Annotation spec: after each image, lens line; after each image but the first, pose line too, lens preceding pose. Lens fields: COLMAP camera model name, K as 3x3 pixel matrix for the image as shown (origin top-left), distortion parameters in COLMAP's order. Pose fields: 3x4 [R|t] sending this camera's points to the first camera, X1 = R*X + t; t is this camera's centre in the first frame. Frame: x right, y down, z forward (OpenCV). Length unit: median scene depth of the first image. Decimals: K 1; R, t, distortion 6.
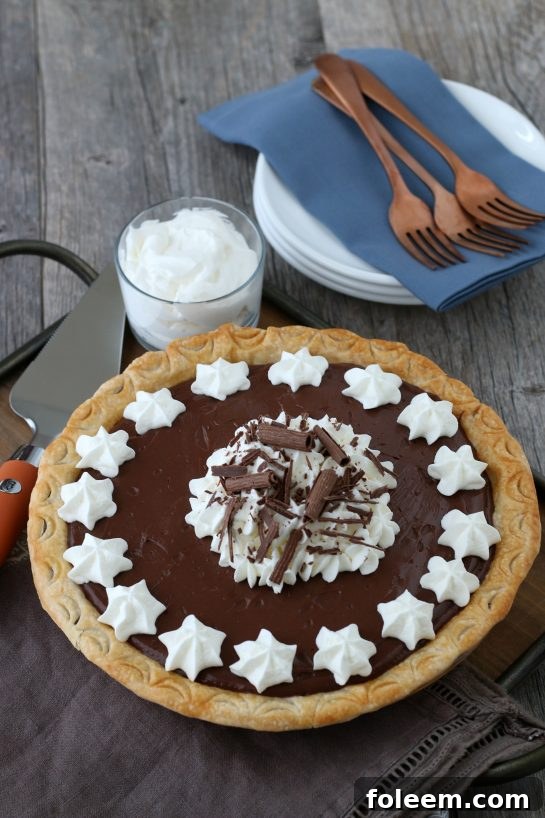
lens RADIAL K [[2128.7, 0, 273.5], [0, 2128.7, 408.7], [0, 0, 1]] dist [-0.248389, 0.000000]
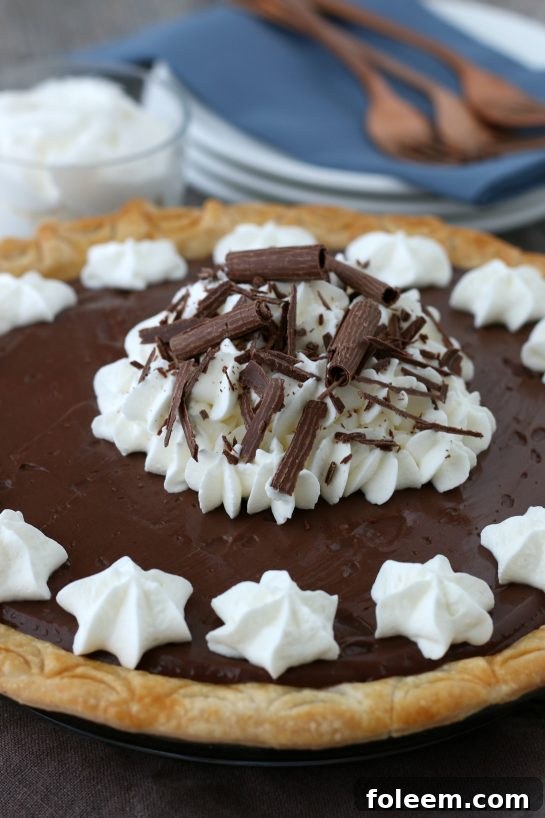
lens RADIAL K [[2128.7, 0, 272.6], [0, 2128.7, 408.3], [0, 0, 1]] dist [-0.248389, 0.000000]
pose [[0.992581, -0.019273, 0.120049, -0.062171], [0.054563, 0.952960, -0.298145, 0.213907], [-0.108656, 0.302483, 0.946941, 0.506830]]
